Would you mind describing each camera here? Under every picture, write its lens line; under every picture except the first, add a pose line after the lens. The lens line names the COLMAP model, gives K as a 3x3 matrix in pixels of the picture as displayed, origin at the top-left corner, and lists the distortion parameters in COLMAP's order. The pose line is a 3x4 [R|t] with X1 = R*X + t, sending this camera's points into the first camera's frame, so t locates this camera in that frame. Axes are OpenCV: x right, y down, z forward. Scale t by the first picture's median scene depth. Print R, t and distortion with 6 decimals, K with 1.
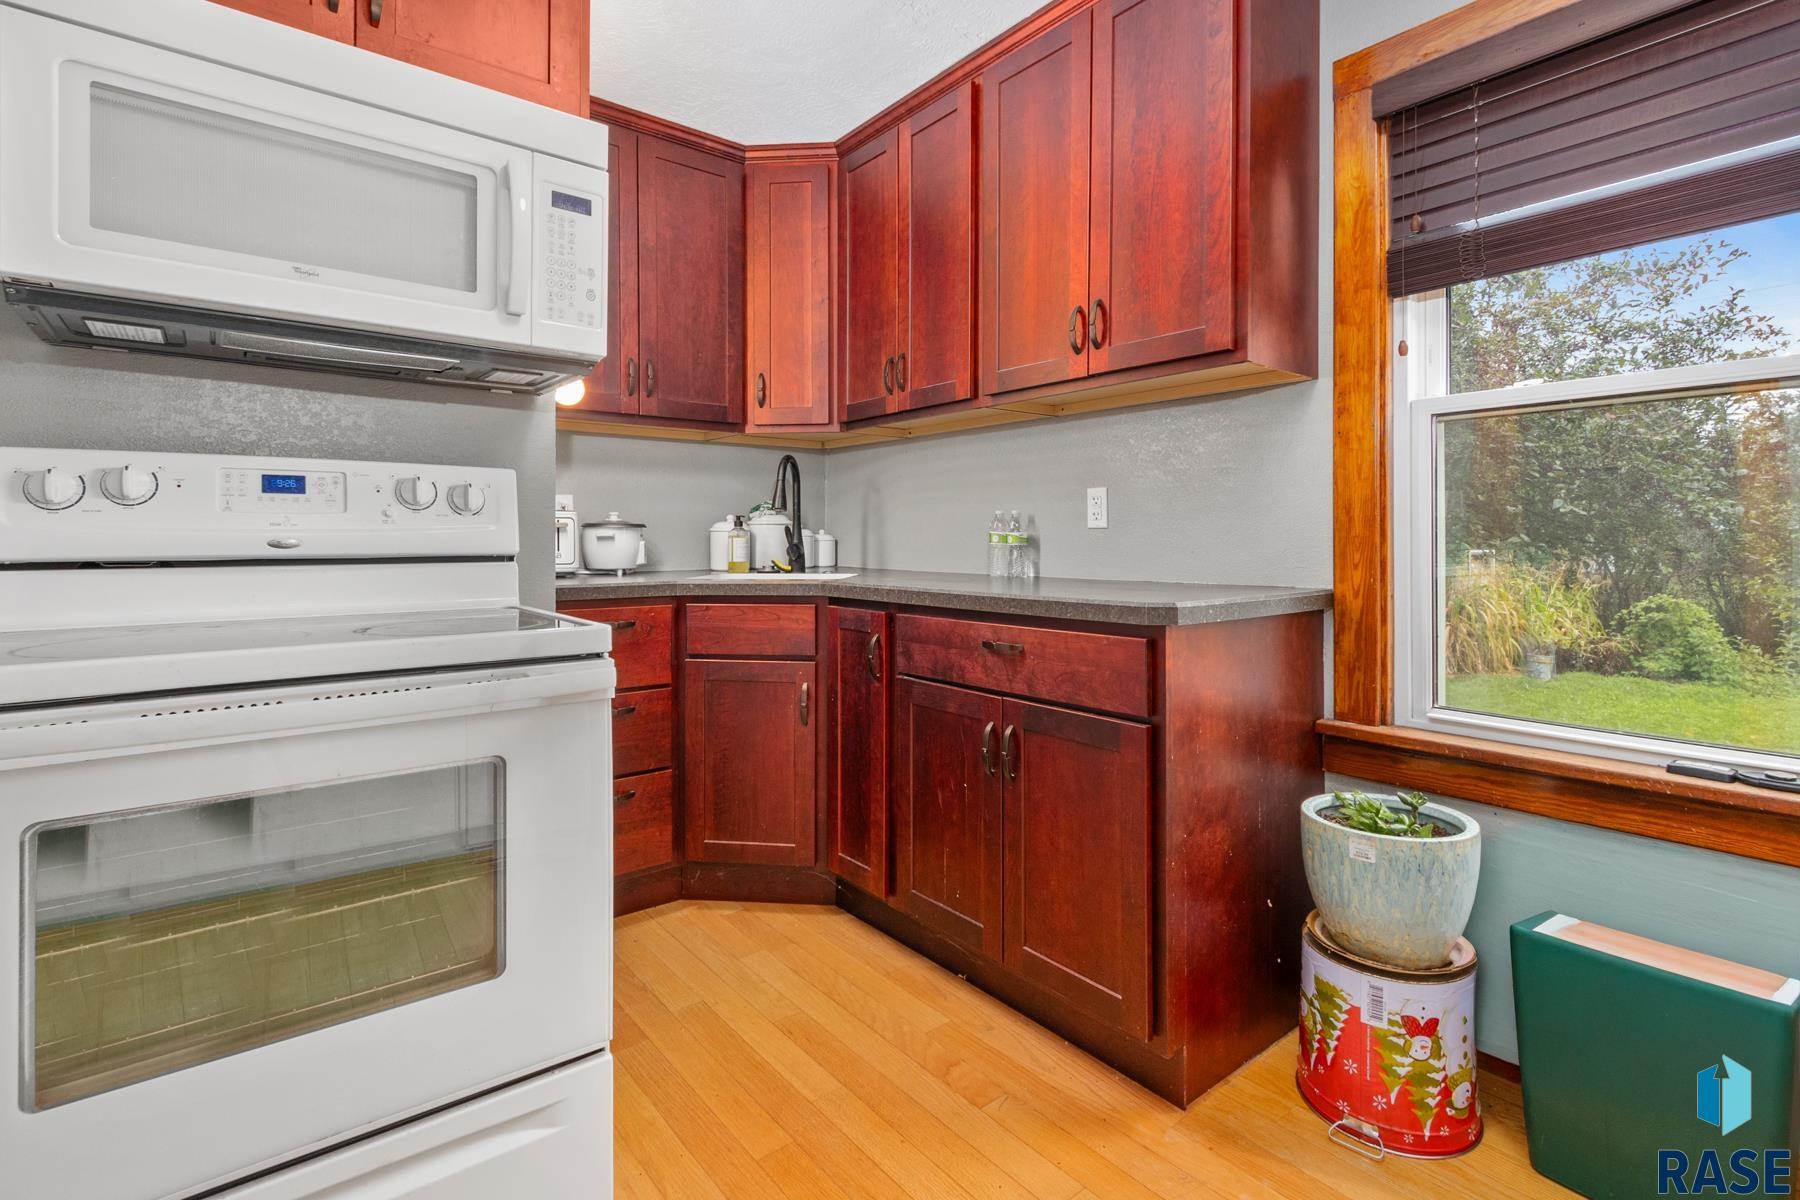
lens RADIAL K [[844.3, 0, 879.3], [0, 844.3, 537.5], [0, 0, 1]] dist [0.002808, -0.001008]
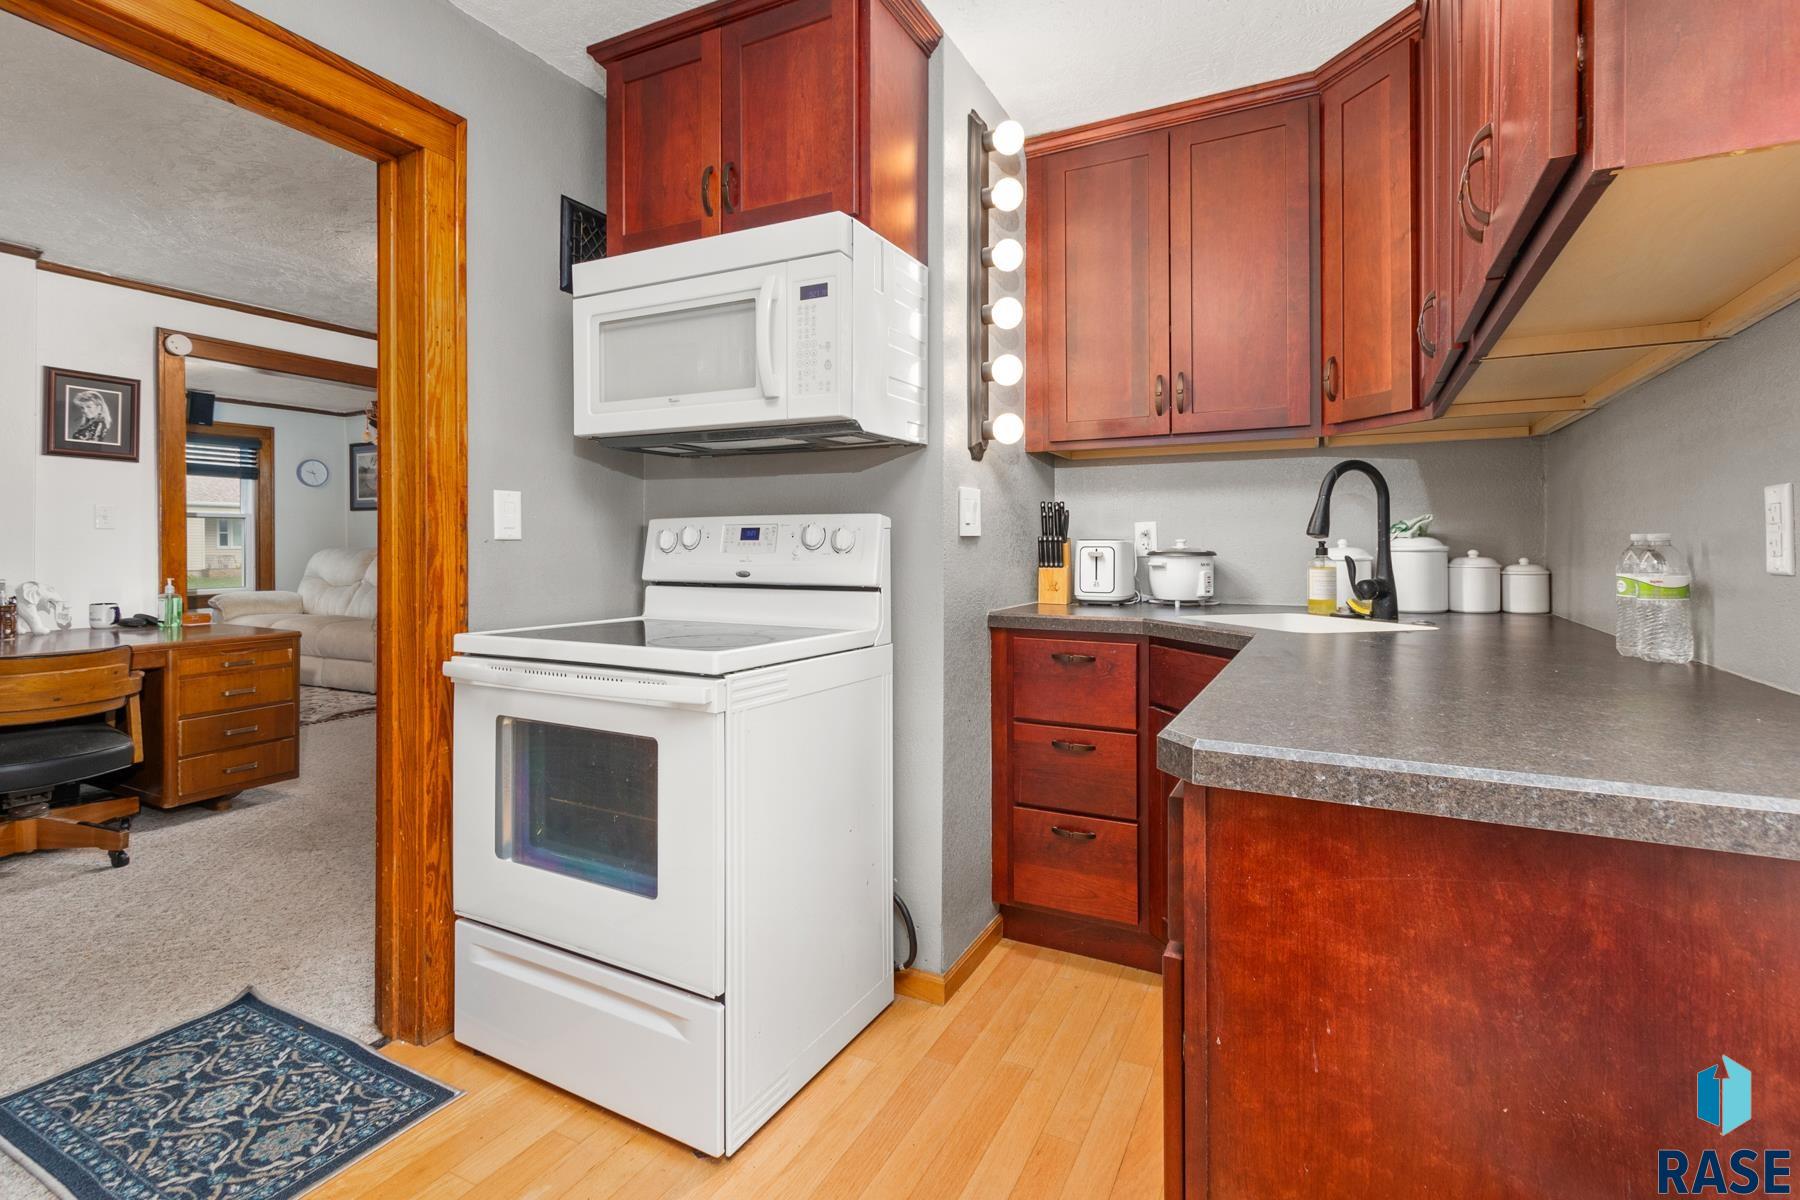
lens RADIAL K [[844.3, 0, 913.4], [0, 844.3, 551.3], [0, 0, 1]] dist [0.002808, -0.001008]
pose [[0.419879, 0.006484, -0.907557, 0.718532], [-0.000677, 0.999976, 0.006830, -0.040287], [0.907580, -0.002253, 0.419874, 0.598341]]
